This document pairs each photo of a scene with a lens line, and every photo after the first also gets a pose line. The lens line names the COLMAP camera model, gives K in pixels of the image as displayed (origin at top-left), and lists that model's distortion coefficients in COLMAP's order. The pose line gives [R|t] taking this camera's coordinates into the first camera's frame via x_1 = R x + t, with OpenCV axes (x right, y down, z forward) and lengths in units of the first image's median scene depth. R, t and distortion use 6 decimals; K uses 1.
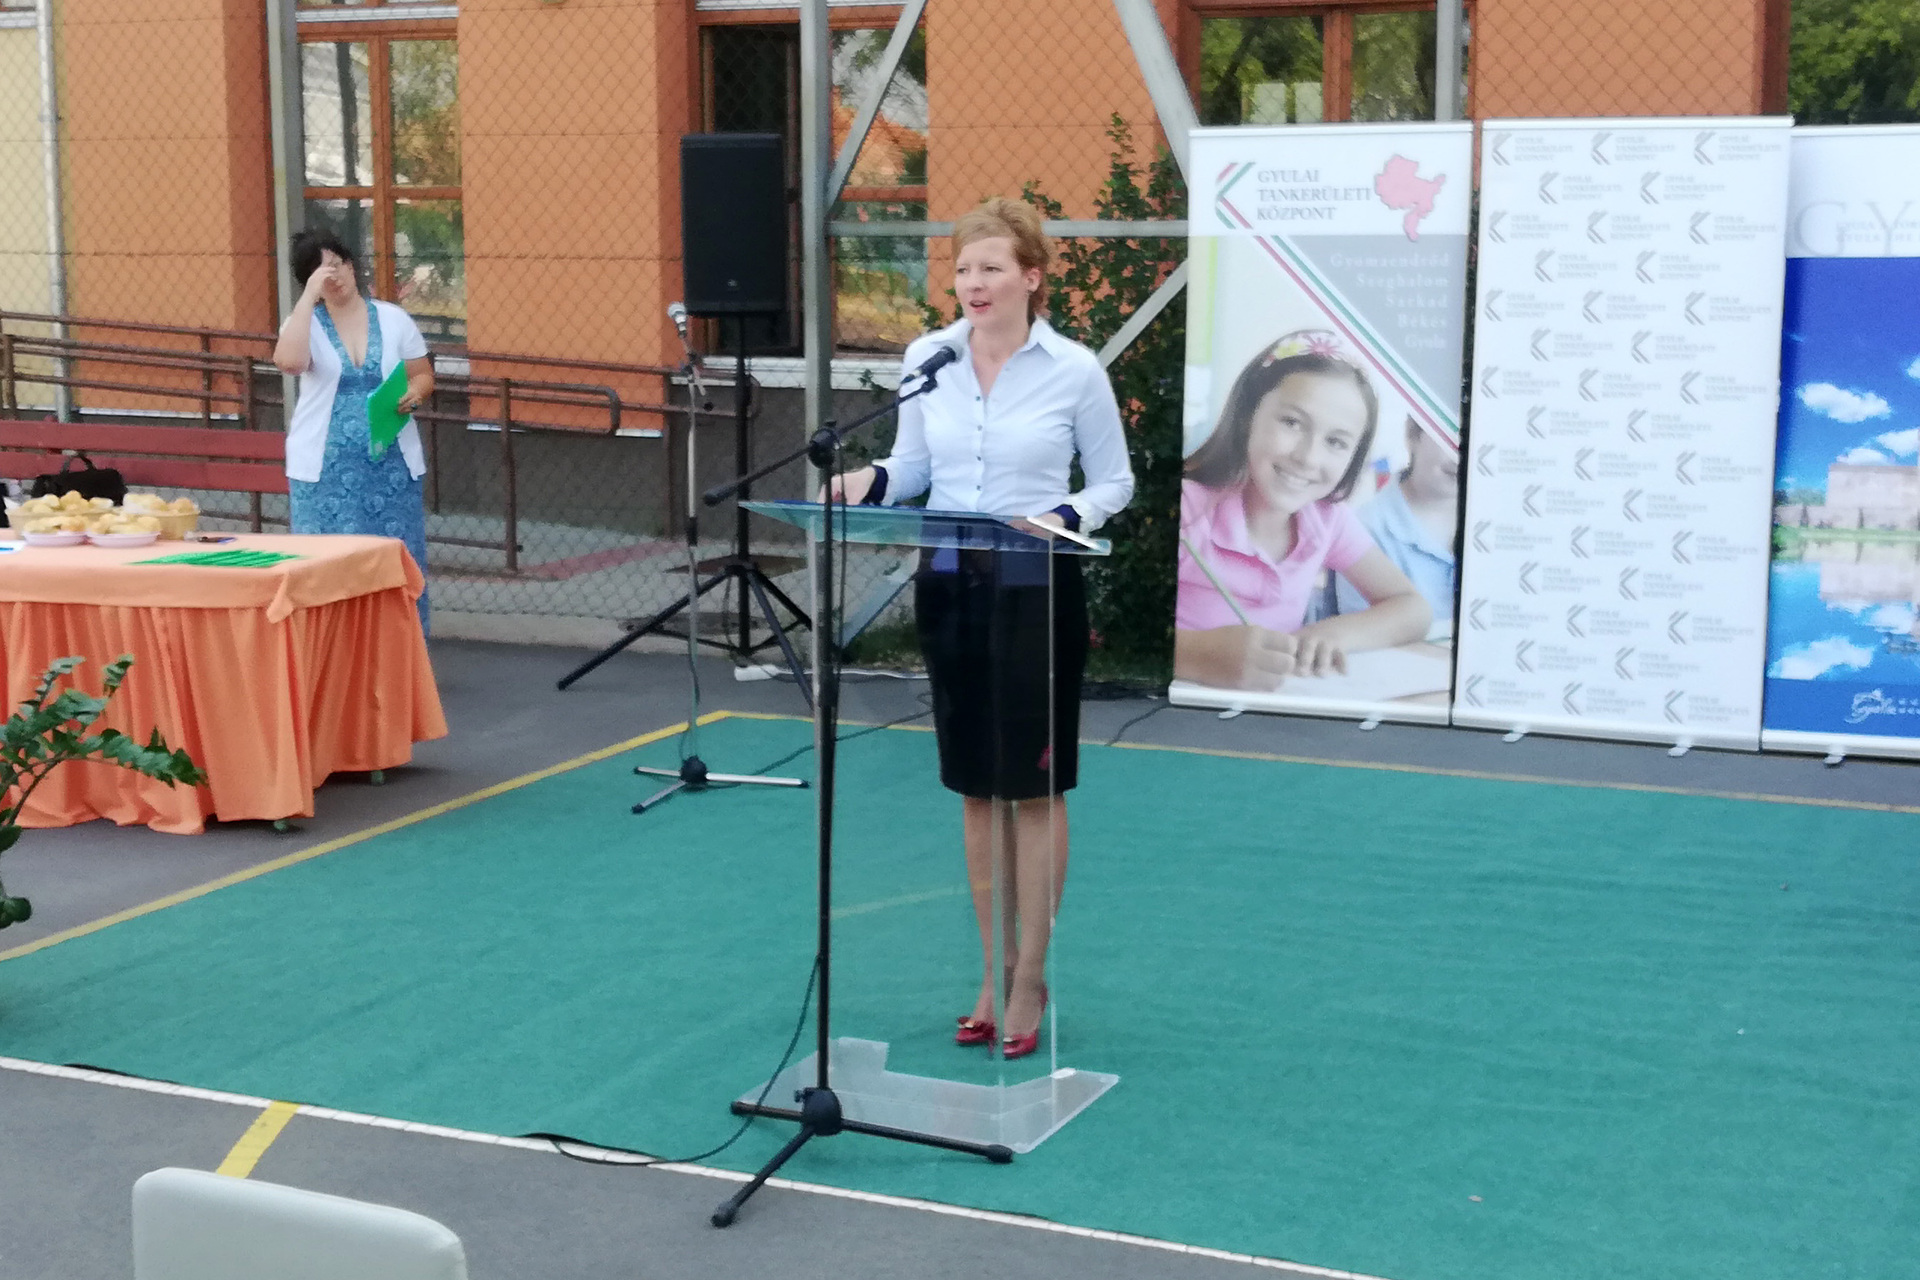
lens RADIAL K [[1805.6, 0, 960.0], [0, 1805.6, 640.0], [0, 0, 1]] dist [0.128726, 0.007101]
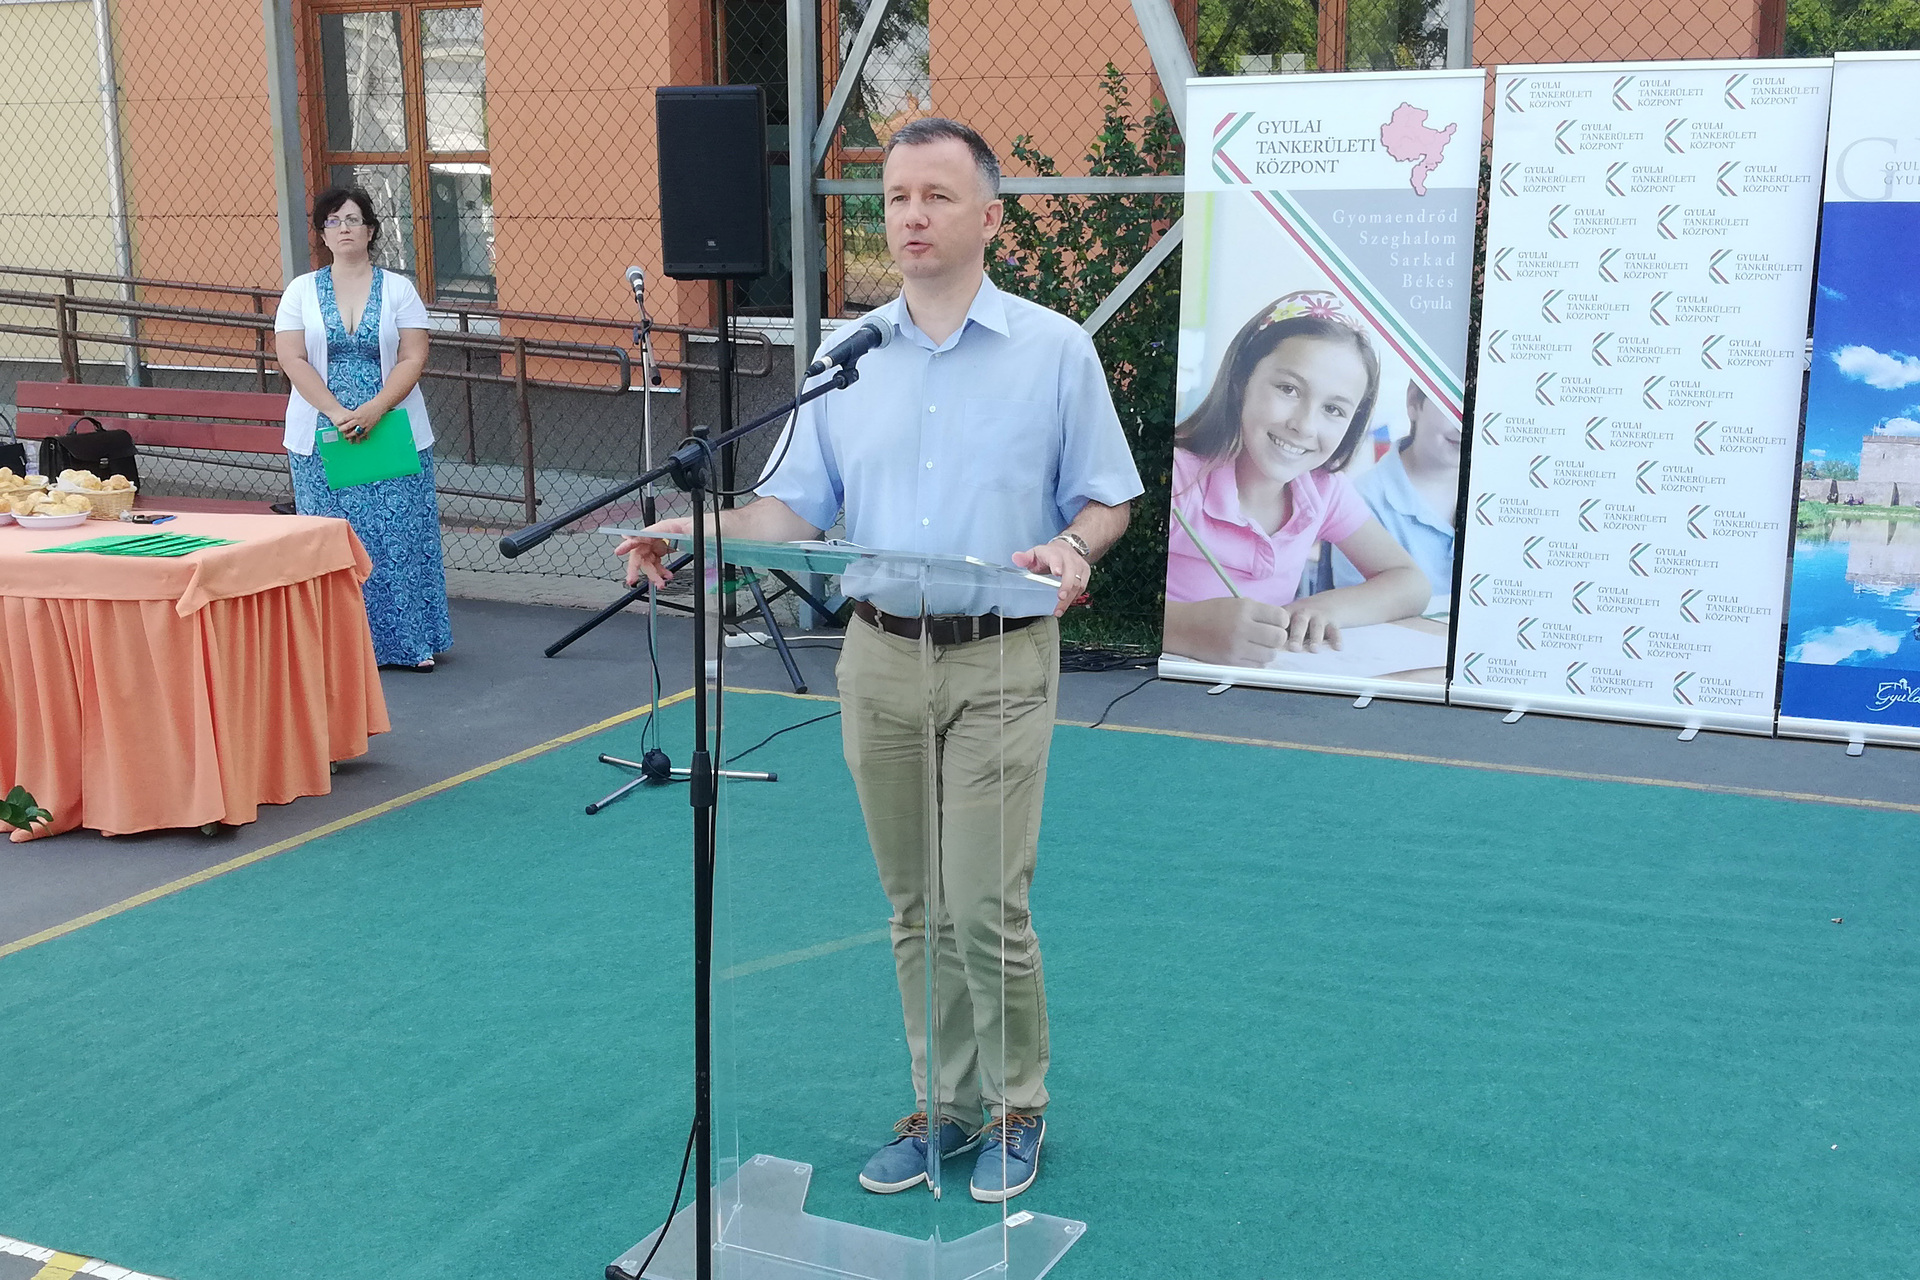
lens RADIAL K [[1440.7, 0, 960.0], [0, 1440.7, 640.0], [0, 0, 1]] dist [0.098532, -0.045842]
pose [[0.999709, 0.002960, -0.023936, 0.027438], [-0.001232, 0.997410, 0.071909, -0.042328], [0.024087, -0.071858, 0.997124, 0.219136]]
